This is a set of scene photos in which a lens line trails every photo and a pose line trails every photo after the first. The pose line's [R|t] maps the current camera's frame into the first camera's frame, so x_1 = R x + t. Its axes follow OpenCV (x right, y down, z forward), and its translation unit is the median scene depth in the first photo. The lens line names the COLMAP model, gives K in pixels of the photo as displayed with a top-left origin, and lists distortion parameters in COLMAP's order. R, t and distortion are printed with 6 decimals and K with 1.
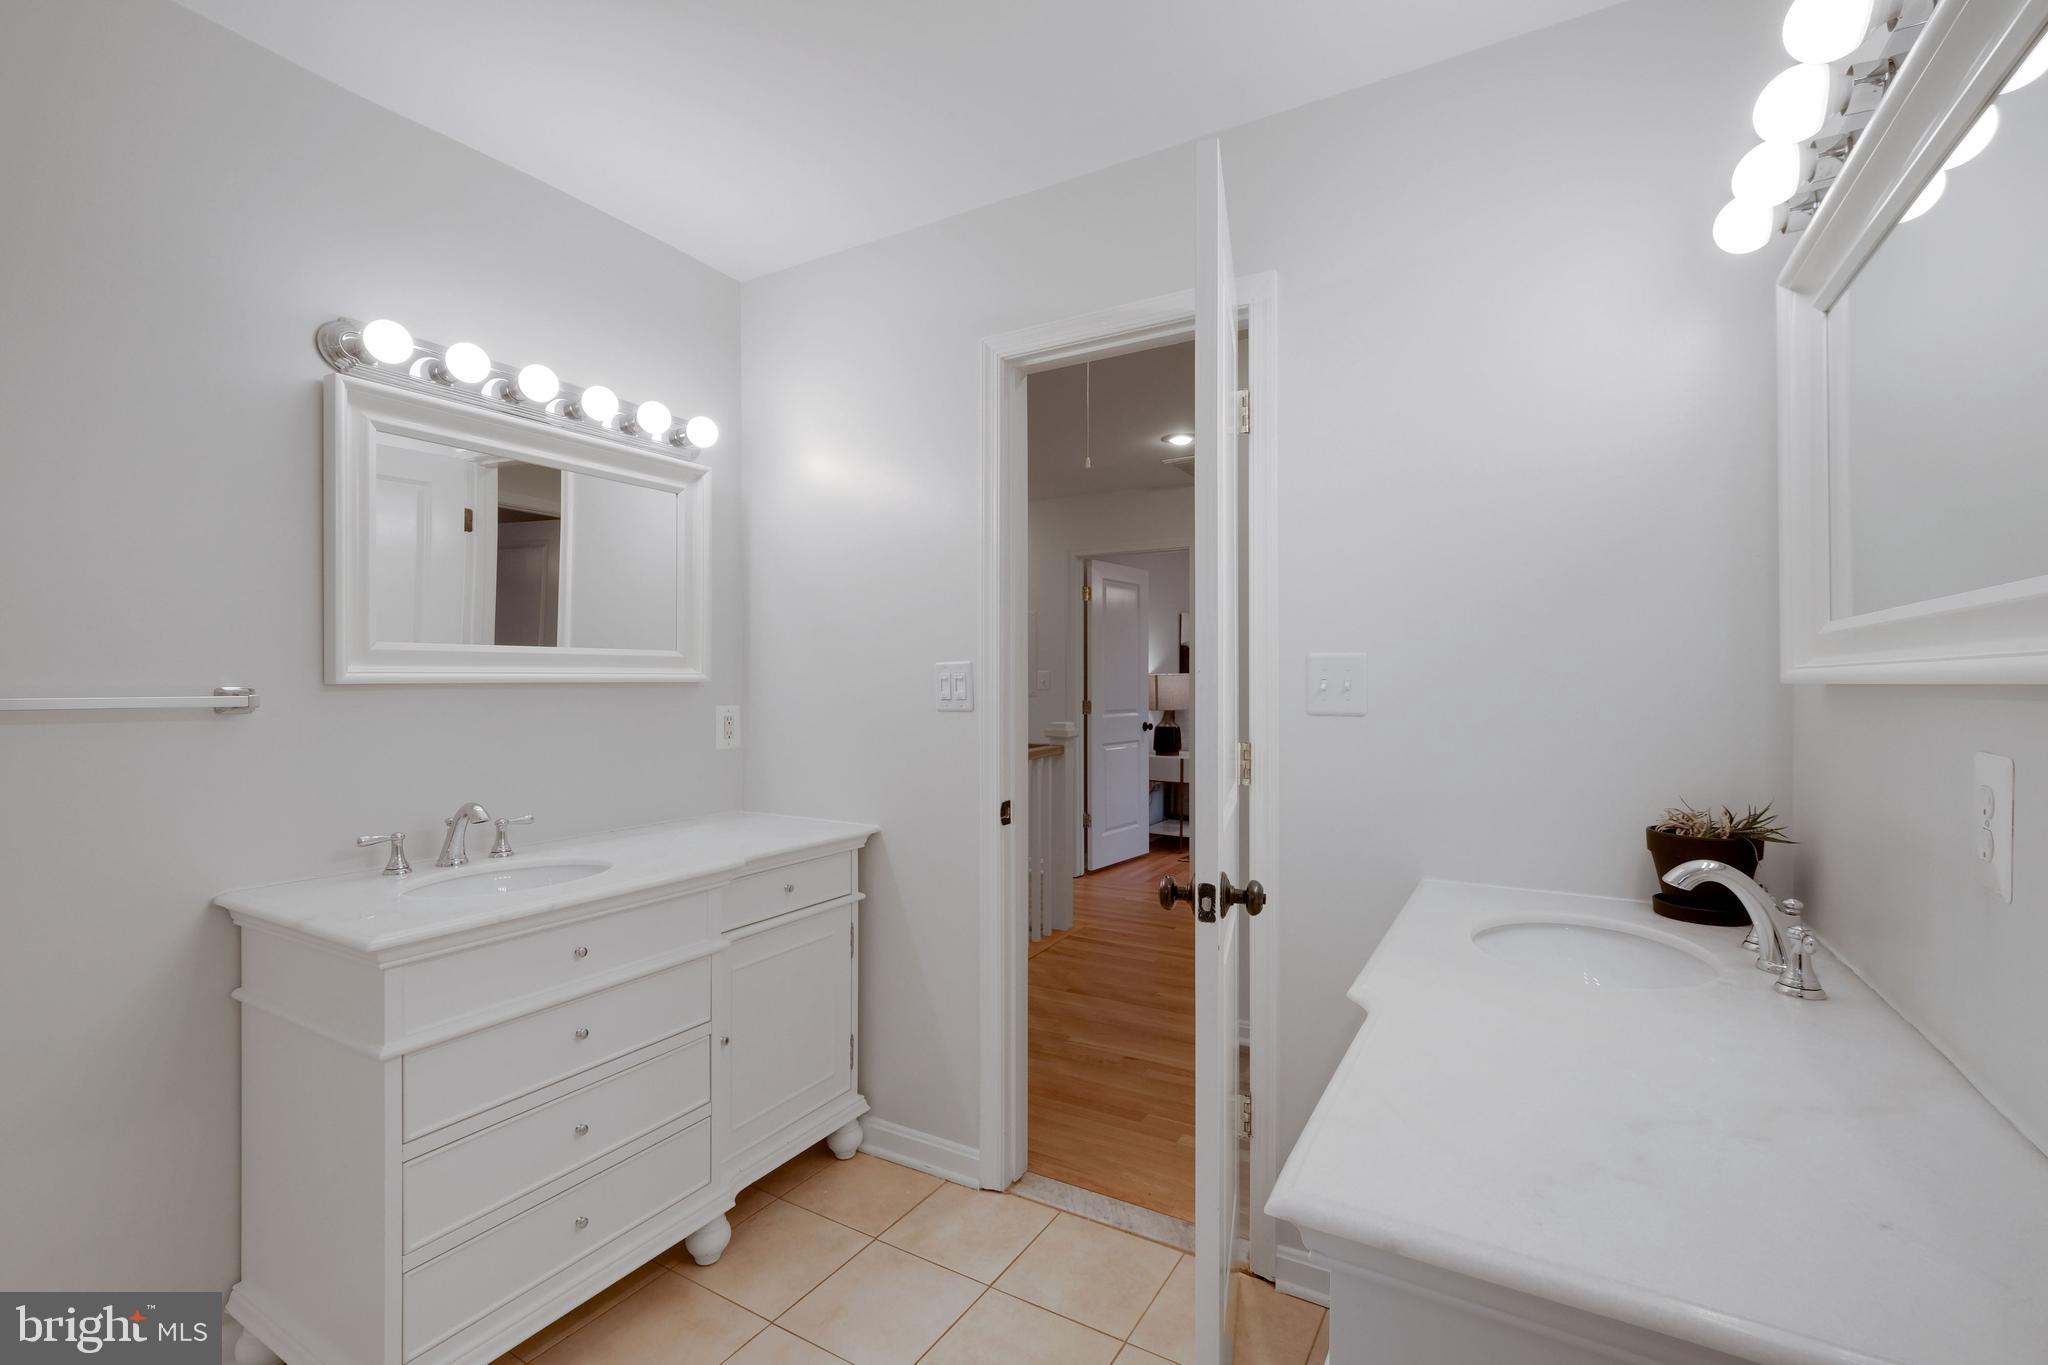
lens RADIAL K [[899.3, 0, 1018.8], [0, 899.3, 682.6], [0, 0, 1]] dist [-0.002254, -0.000243]
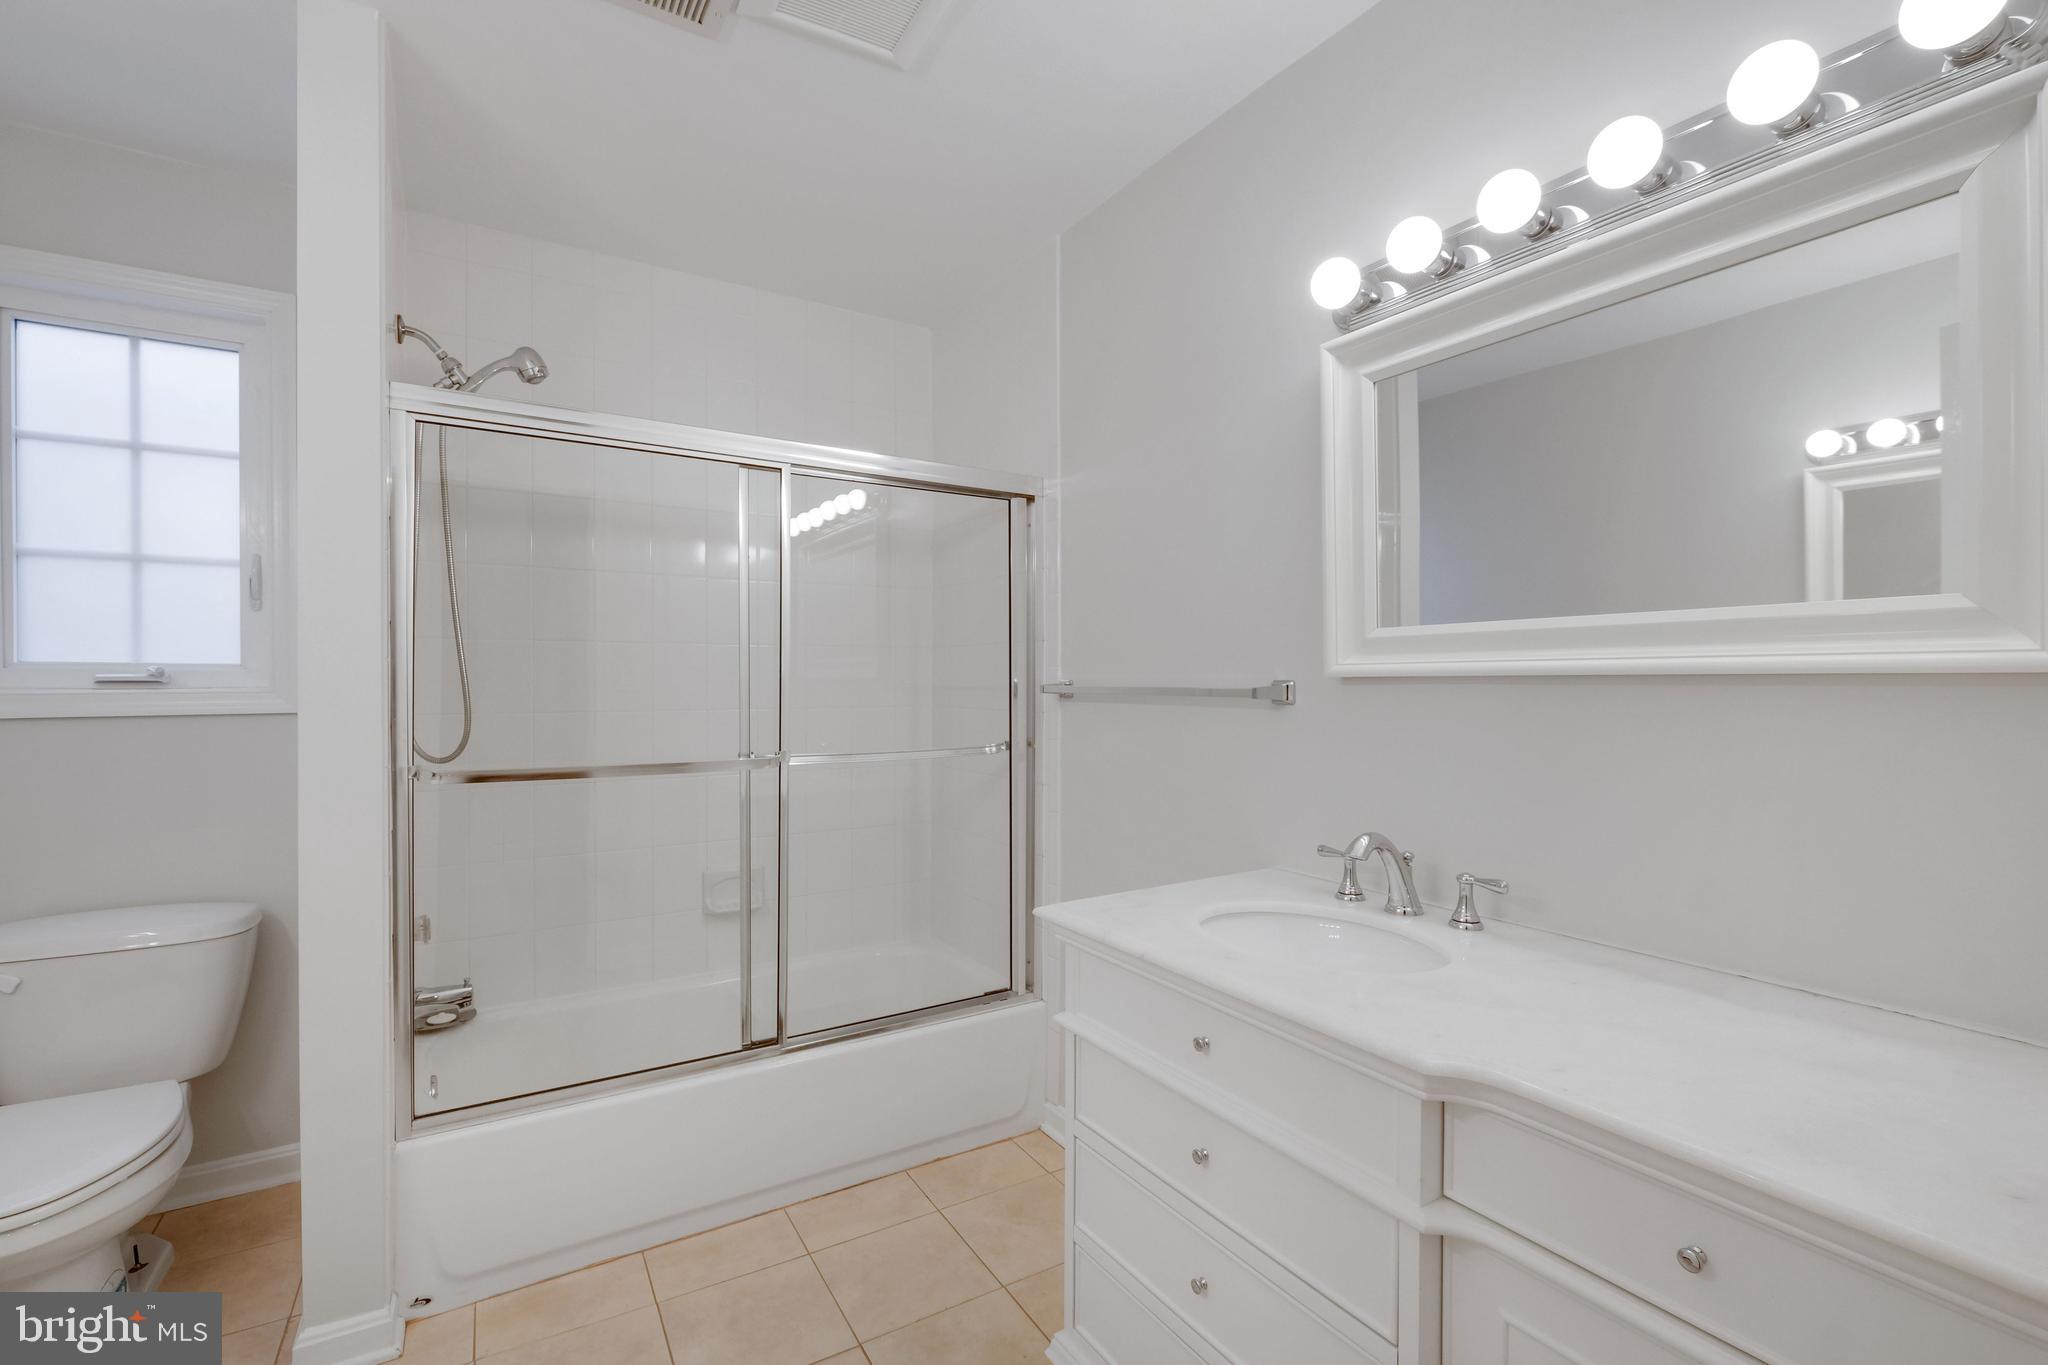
lens RADIAL K [[899.3, 0, 1018.2], [0, 899.3, 681.5], [0, 0, 1]] dist [-0.002254, -0.000243]
pose [[-0.472569, 0.007145, -0.881265, 0.190266], [0.005184, 0.999972, 0.005327, -0.002130], [0.881279, -0.002051, -0.472593, 1.029258]]
